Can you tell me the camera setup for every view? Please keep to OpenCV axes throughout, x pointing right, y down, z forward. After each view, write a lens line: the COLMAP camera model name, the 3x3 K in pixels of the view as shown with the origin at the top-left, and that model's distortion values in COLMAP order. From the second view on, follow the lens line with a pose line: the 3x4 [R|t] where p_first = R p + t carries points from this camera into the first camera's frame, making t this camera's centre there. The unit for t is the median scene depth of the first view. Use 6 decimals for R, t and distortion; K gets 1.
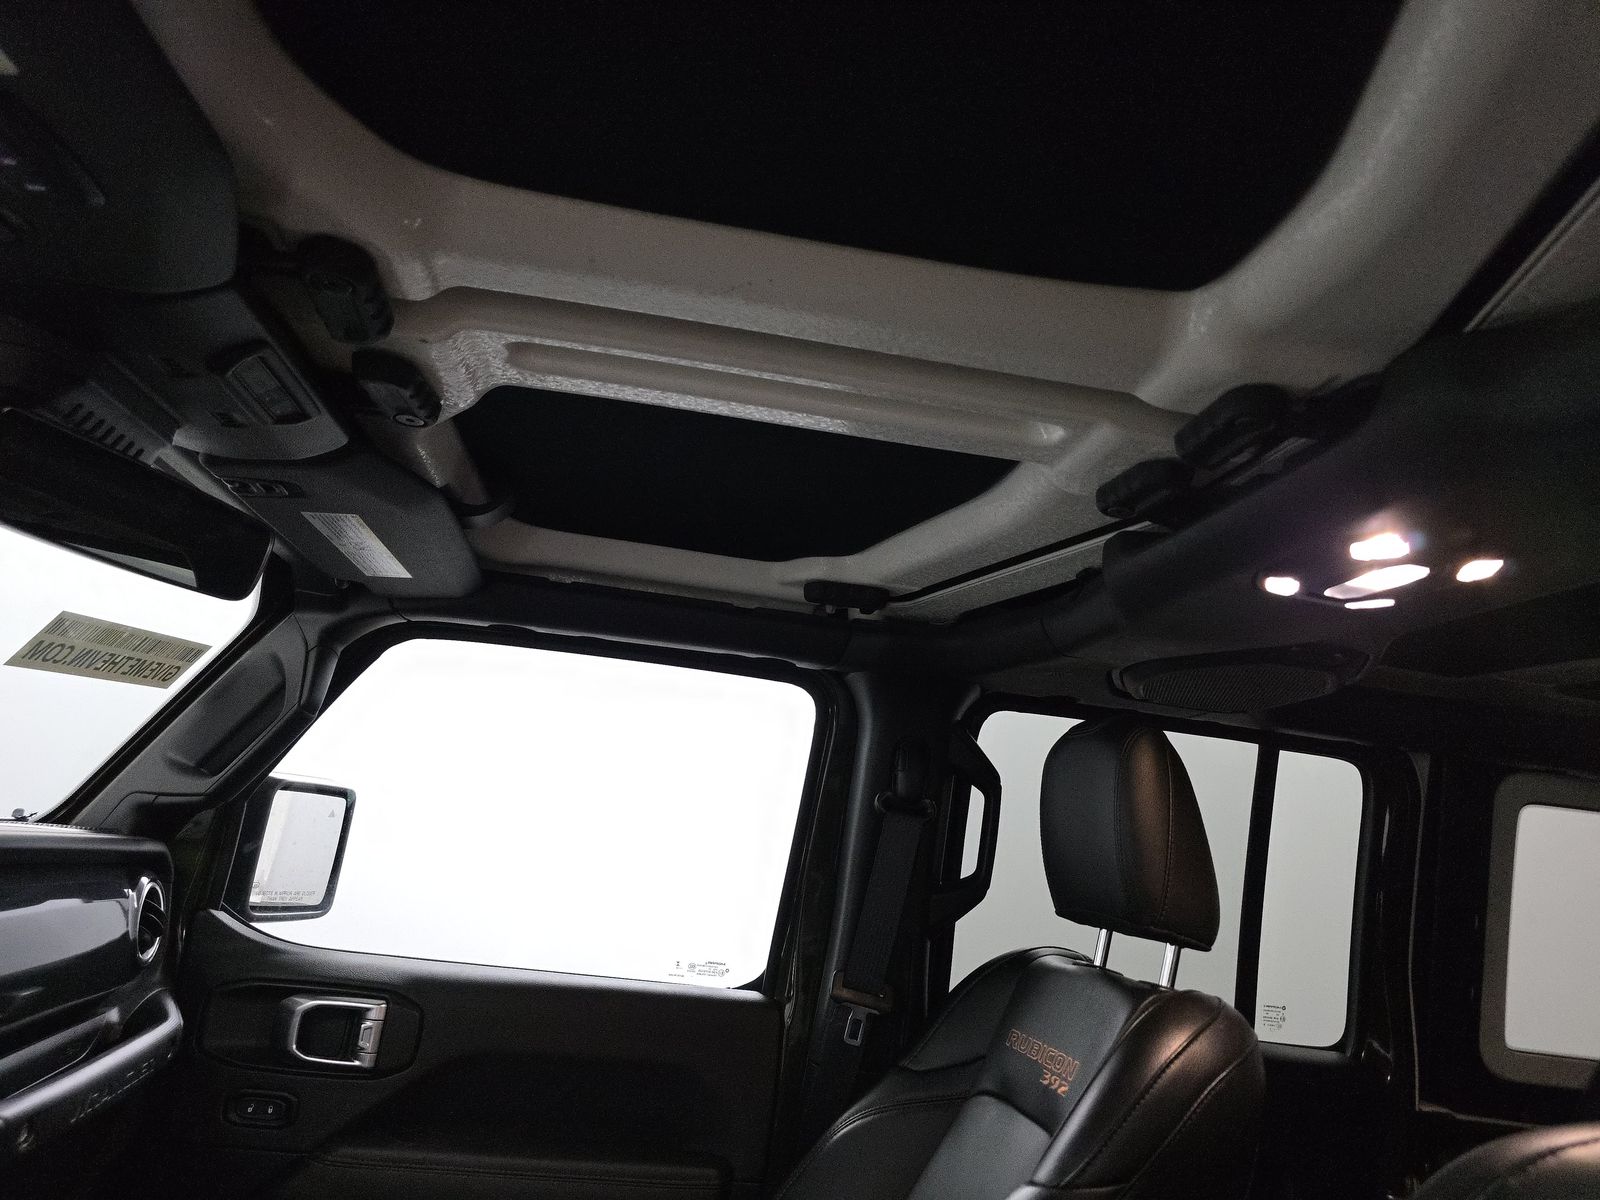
lens RADIAL K [[1080.3, 0, 803.9], [0, 1080.3, 605.4], [0, 0, 1]] dist [0.052366, -0.010991]
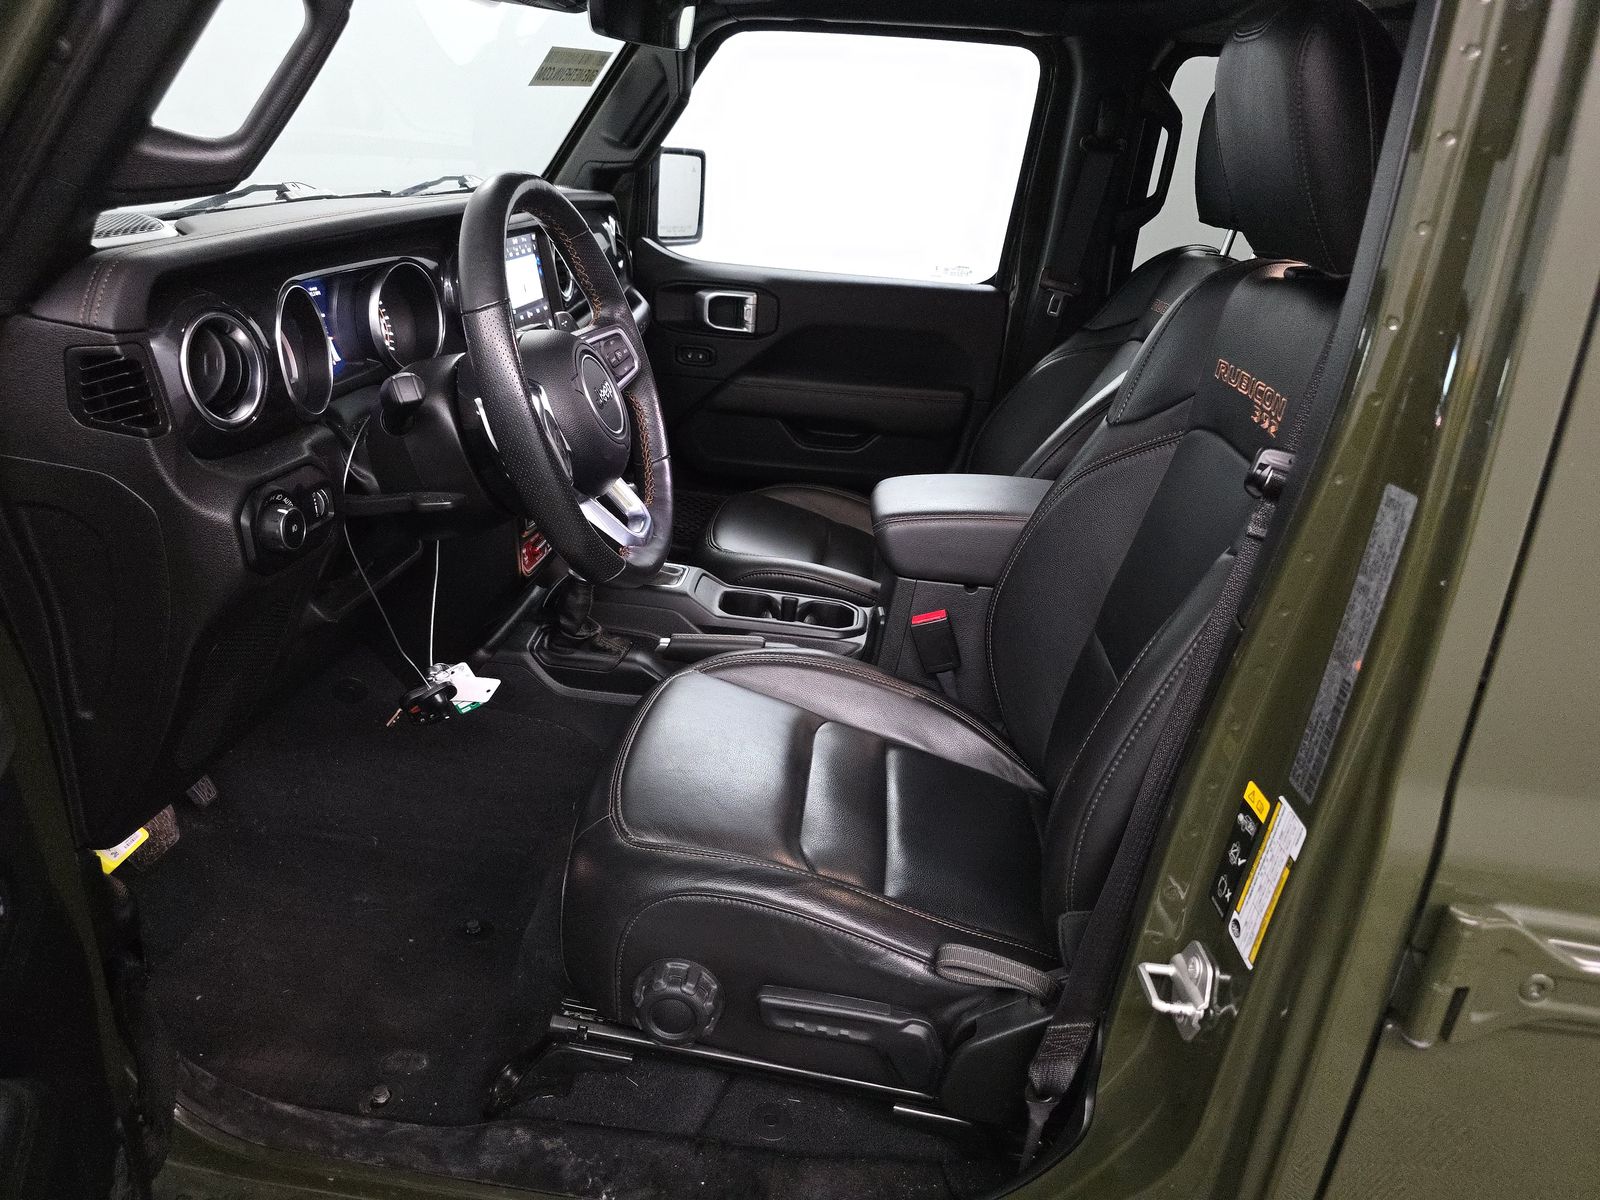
lens RADIAL K [[1080.3, 0, 797.1], [0, 1080.3, 608.5], [0, 0, 1]] dist [0.052366, -0.010991]
pose [[0.974168, 0.042512, -0.221788, 0.050683], [0.090560, 0.826150, 0.556125, -0.136918], [0.206872, -0.561844, 0.800959, -0.523261]]
